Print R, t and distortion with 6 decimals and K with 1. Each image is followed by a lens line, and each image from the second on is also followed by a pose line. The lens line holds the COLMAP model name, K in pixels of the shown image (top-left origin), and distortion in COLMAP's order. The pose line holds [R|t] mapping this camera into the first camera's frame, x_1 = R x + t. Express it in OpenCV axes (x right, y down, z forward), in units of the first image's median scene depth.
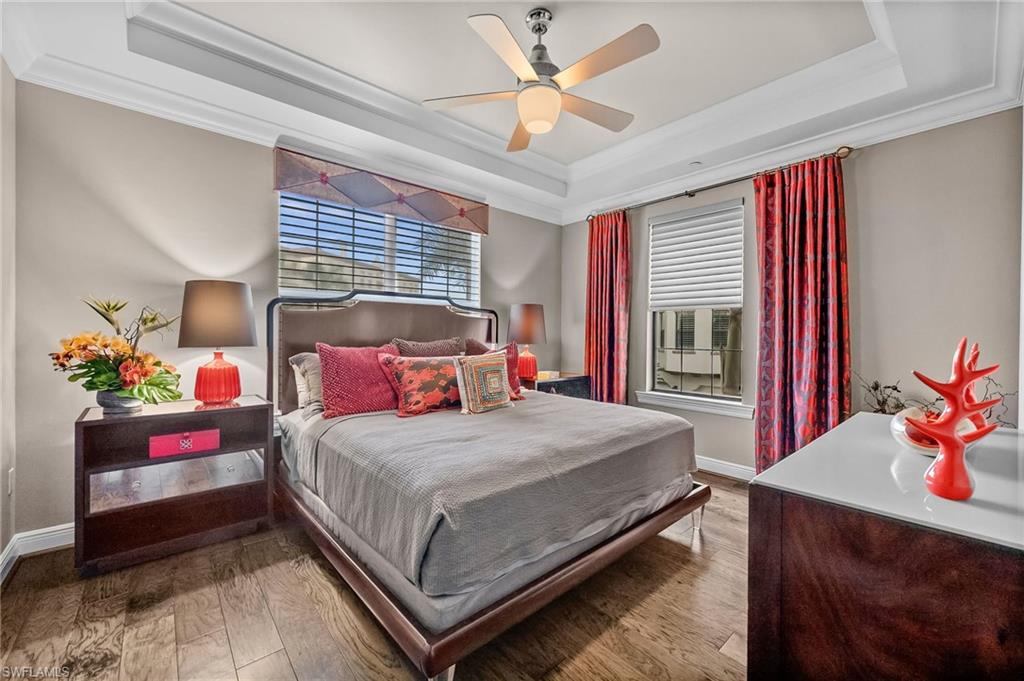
lens RADIAL K [[410.2, 0, 511.3], [0, 410.2, 339.5], [0, 0, 1]] dist [0.003059, -0.000154]
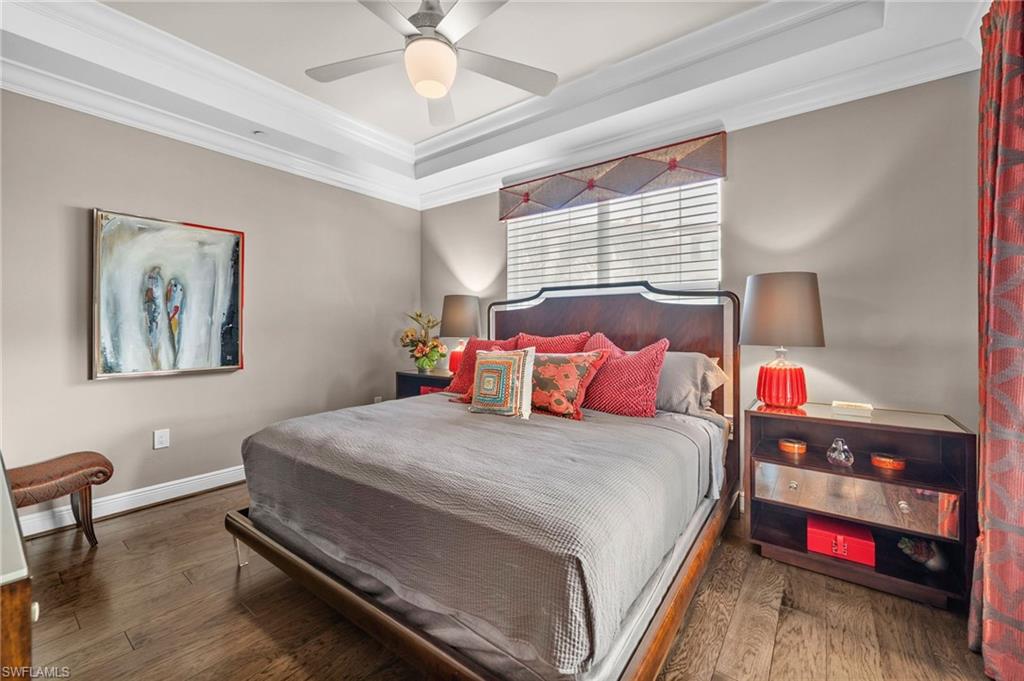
lens RADIAL K [[410.2, 0, 510.8], [0, 410.2, 332.5], [0, 0, 1]] dist [0.003059, -0.000154]
pose [[0.201559, -0.003118, -0.979471, 0.741068], [-0.017611, 0.999822, -0.006807, 0.003989], [0.979318, 0.018622, 0.201468, 0.783678]]
